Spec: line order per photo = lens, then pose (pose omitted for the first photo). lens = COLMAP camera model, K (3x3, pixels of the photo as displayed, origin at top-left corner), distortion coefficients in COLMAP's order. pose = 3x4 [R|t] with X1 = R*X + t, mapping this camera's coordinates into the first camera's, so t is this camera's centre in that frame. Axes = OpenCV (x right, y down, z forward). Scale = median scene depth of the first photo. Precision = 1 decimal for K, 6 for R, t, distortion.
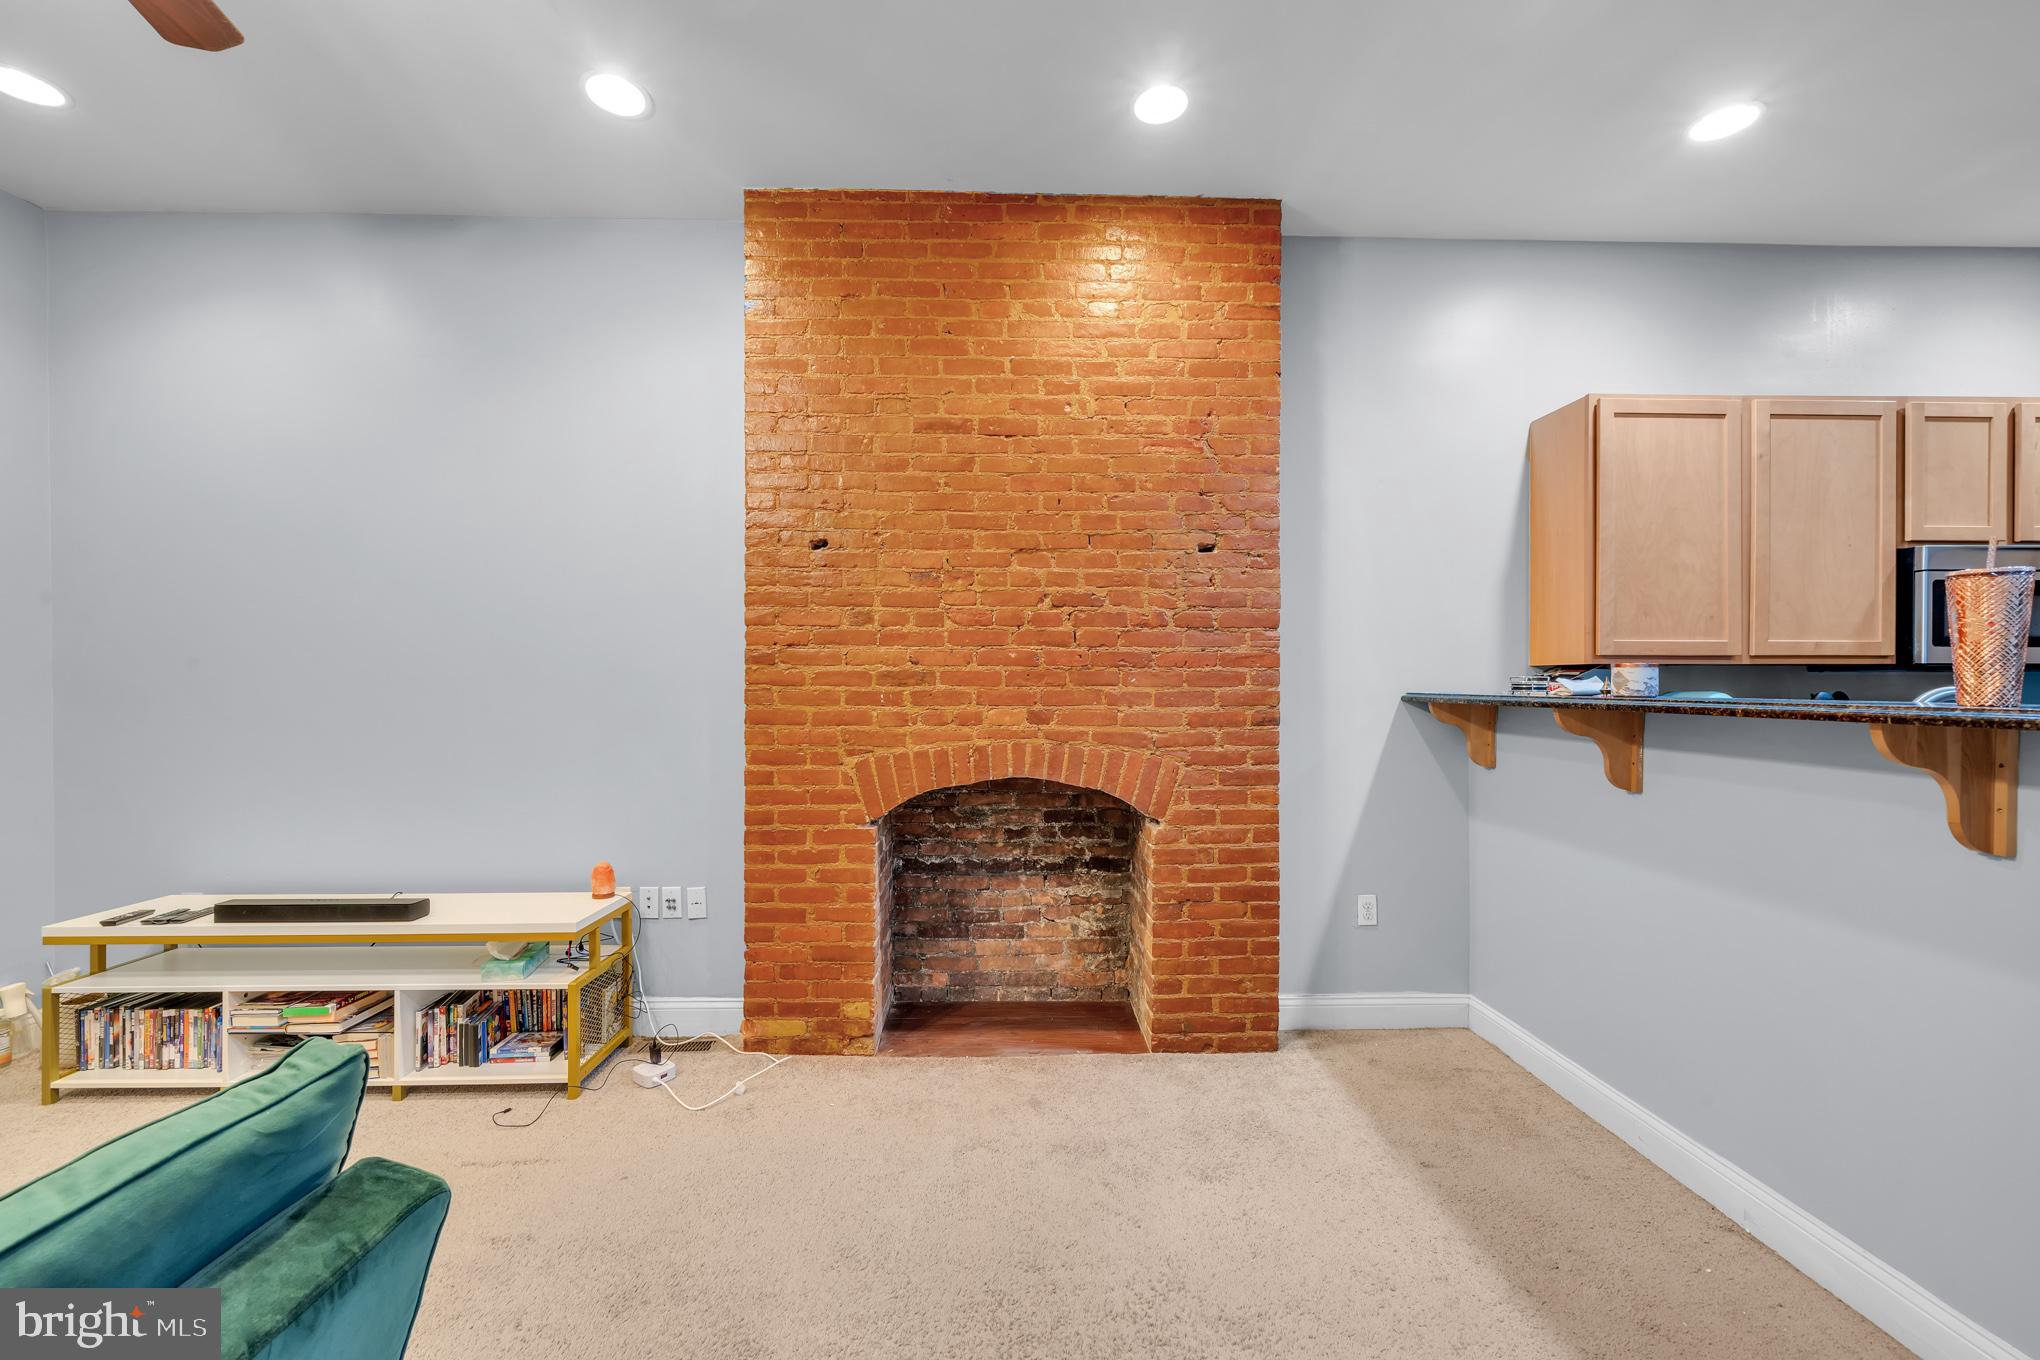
lens RADIAL K [[818.8, 0, 1014.1], [0, 818.8, 690.4], [0, 0, 1]] dist [-0.000315, 0.000382]
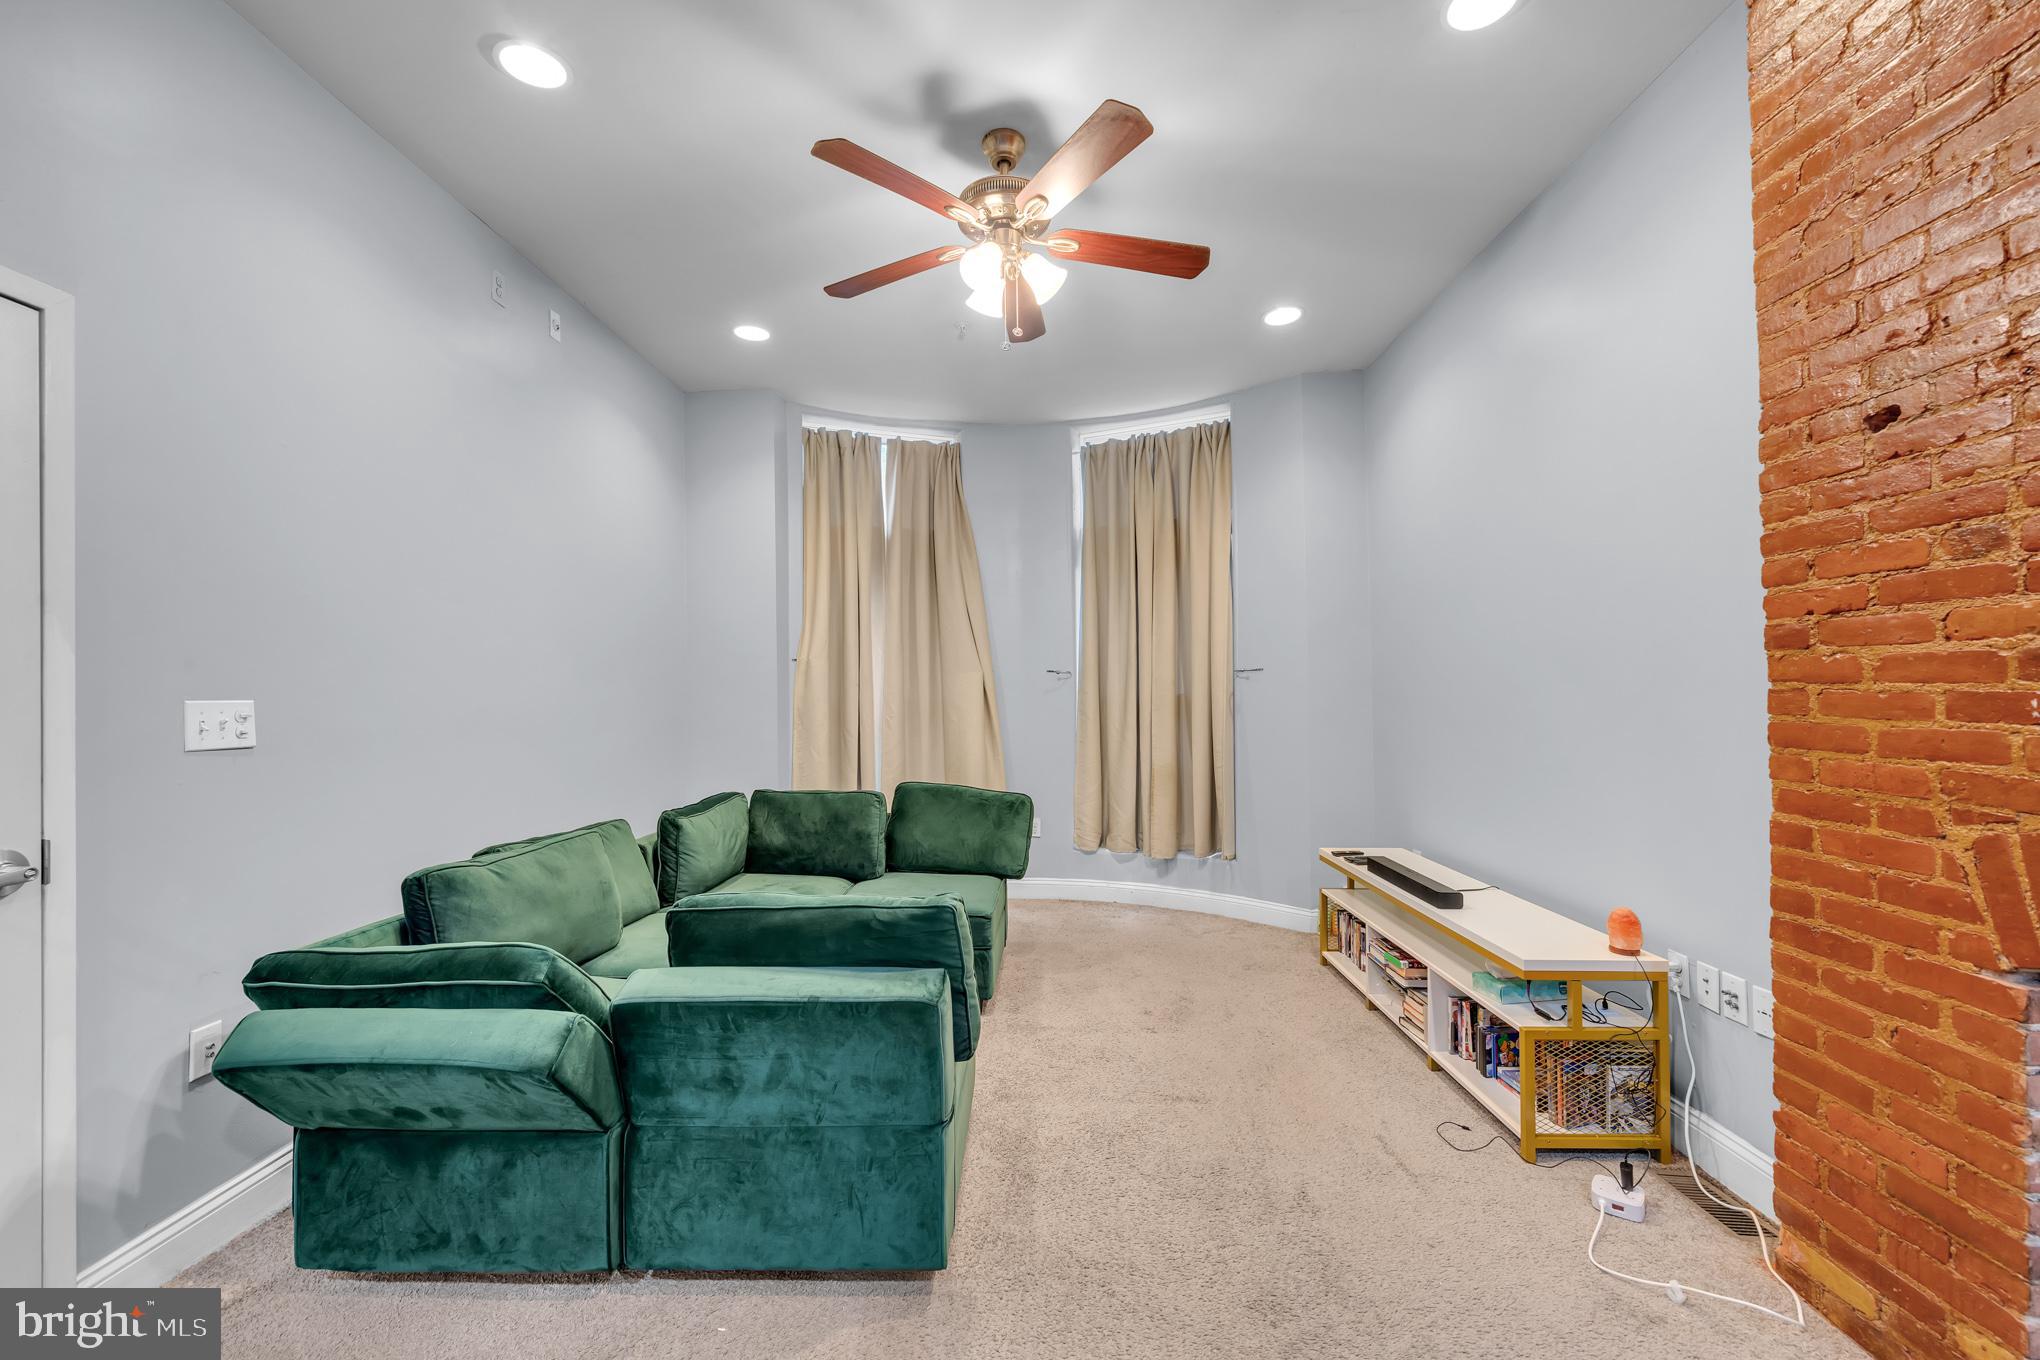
lens RADIAL K [[818.8, 0, 1014.1], [0, 818.8, 690.4], [0, 0, 1]] dist [-0.000315, 0.000382]
pose [[-0.050012, -0.003052, -0.998744, 0.323374], [-0.001556, 0.999994, -0.002978, 0.002119], [0.998747, 0.001405, -0.050016, 0.455183]]
